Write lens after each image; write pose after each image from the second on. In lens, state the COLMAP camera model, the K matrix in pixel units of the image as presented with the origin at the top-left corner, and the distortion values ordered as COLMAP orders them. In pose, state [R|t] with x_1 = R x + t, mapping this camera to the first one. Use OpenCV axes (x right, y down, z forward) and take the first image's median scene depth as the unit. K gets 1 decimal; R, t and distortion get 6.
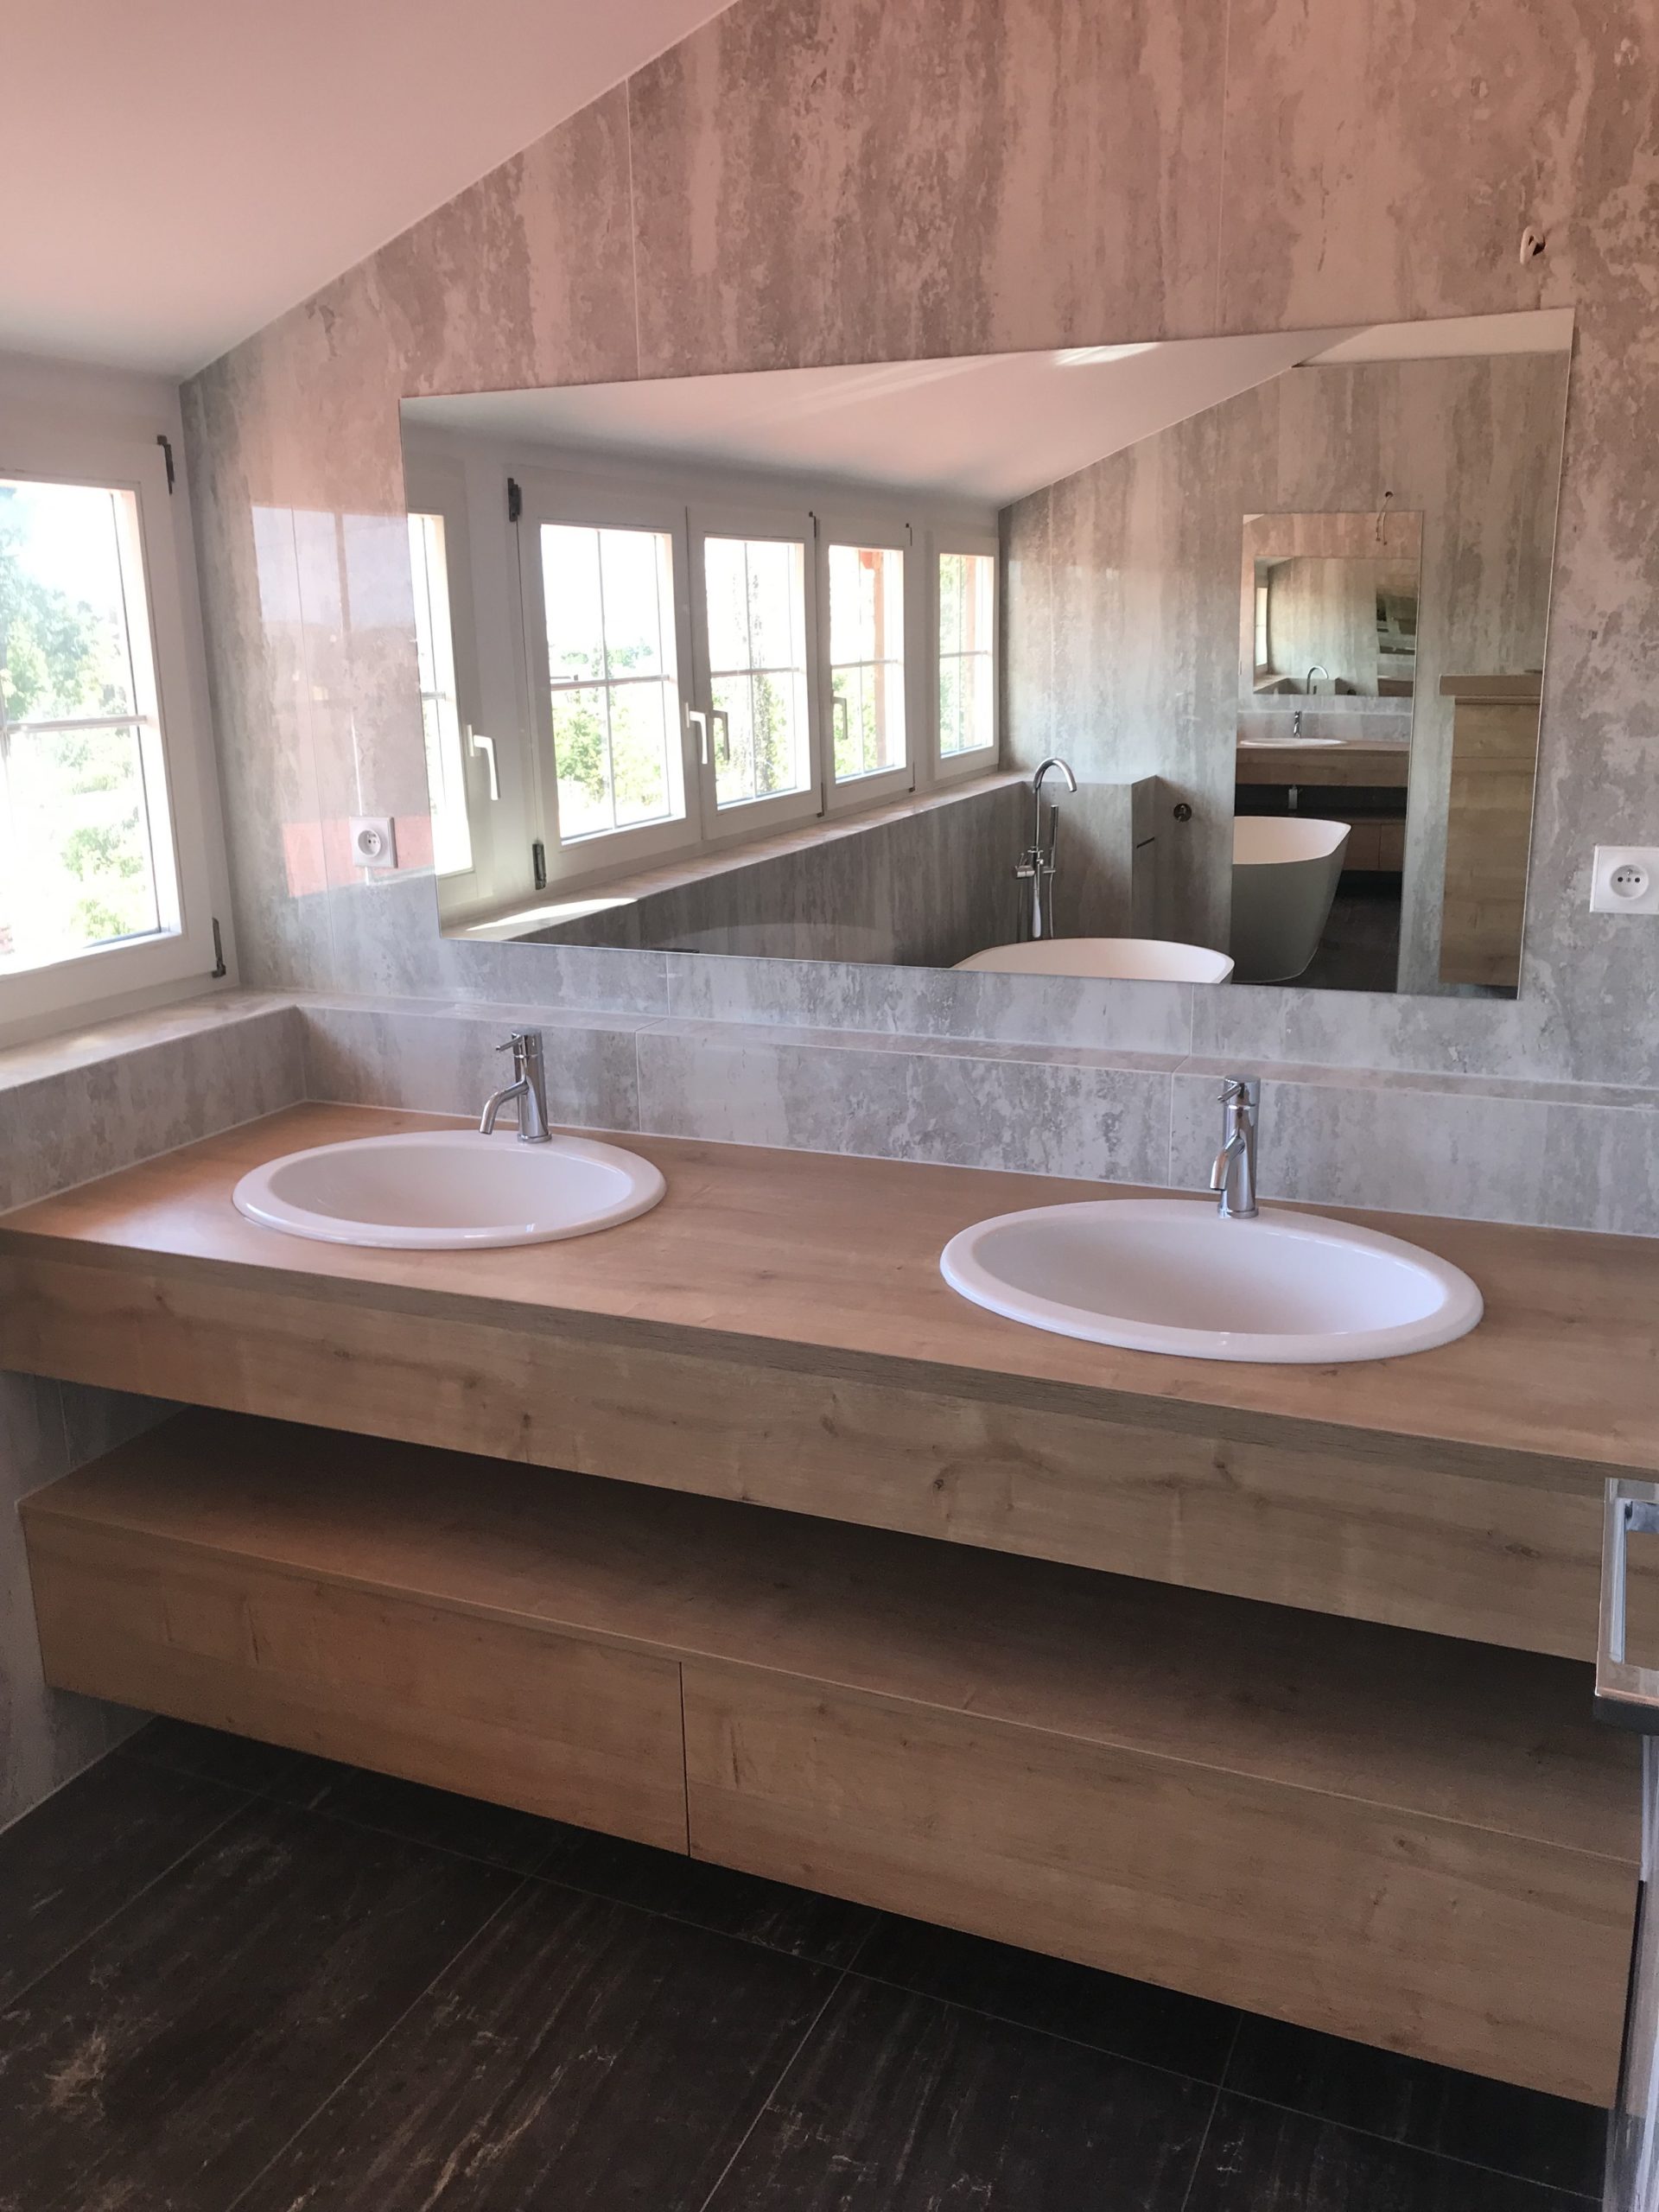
lens RADIAL K [[1822.9, 0, 834.9], [0, 1822.9, 1105.6], [0, 0, 1]] dist [0.005808, 0.016127]
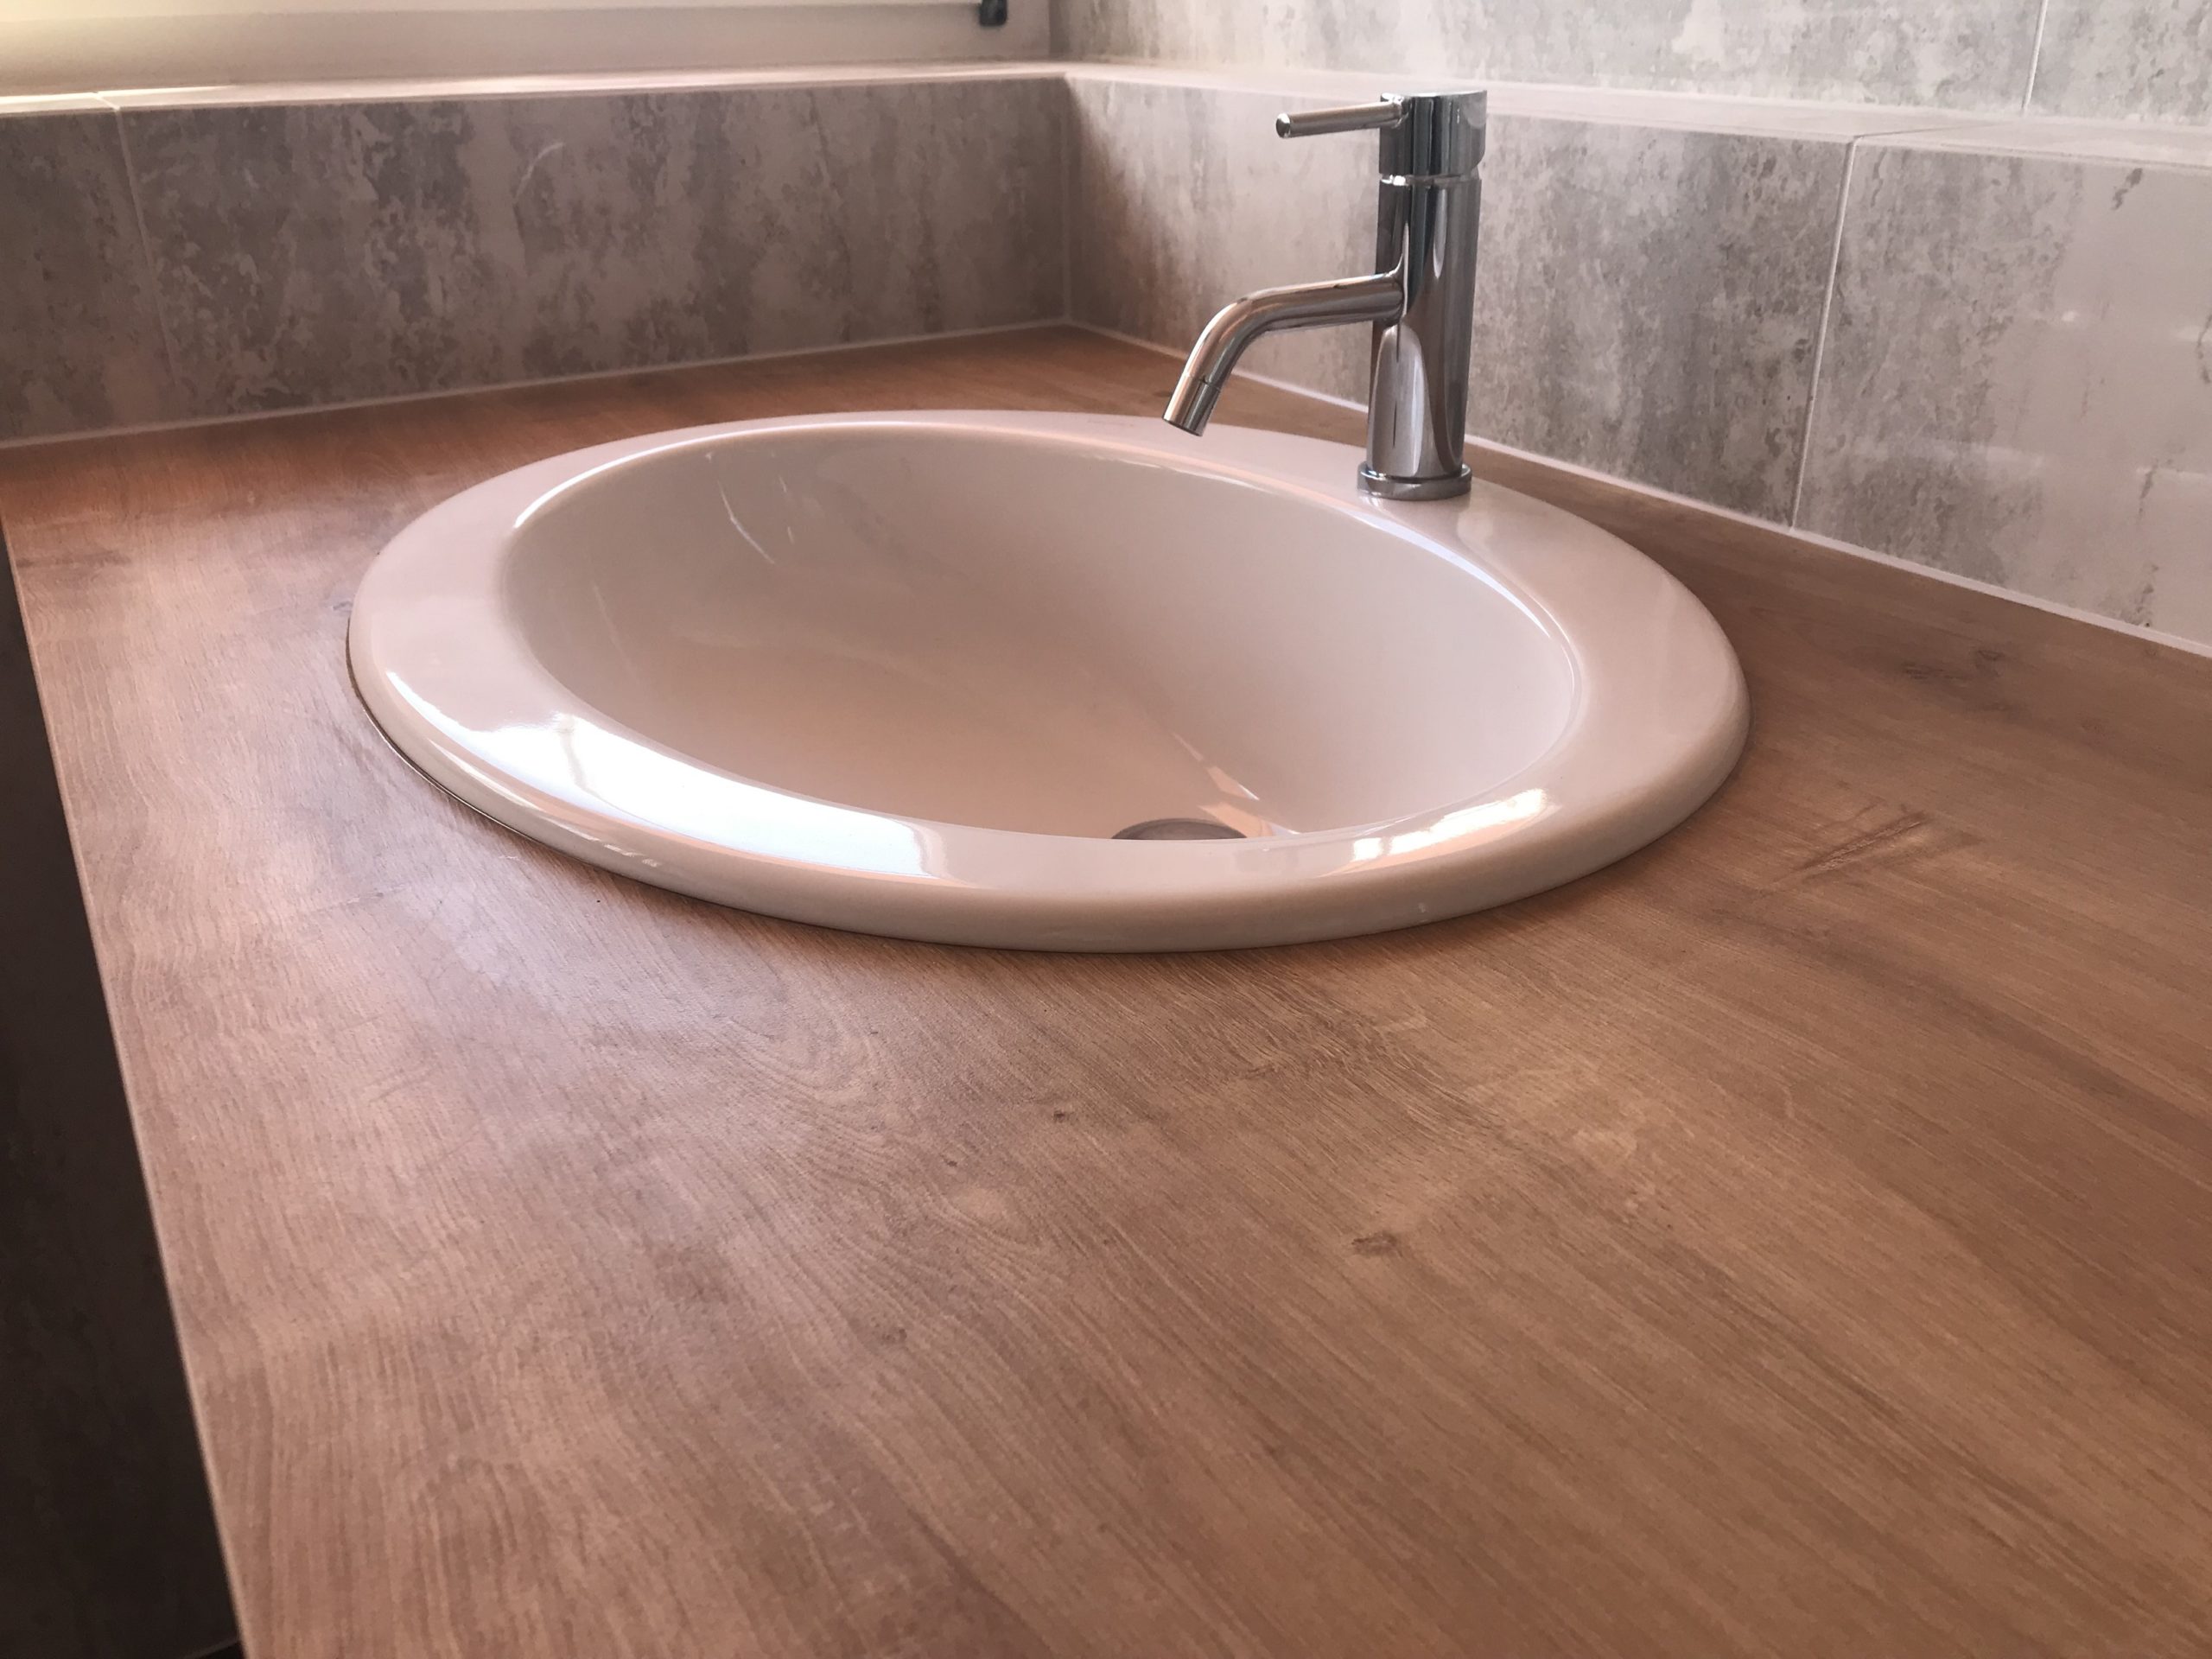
lens RADIAL K [[1822.9, 0, 1112.9], [0, 1822.9, 833.7], [0, 0, 1]] dist [0.005808, 0.016127]
pose [[0.812632, 0.264149, -0.519475, -0.039787], [-0.158880, 0.958031, 0.238610, 0.011113], [0.560701, -0.111368, 0.820494, 0.855909]]
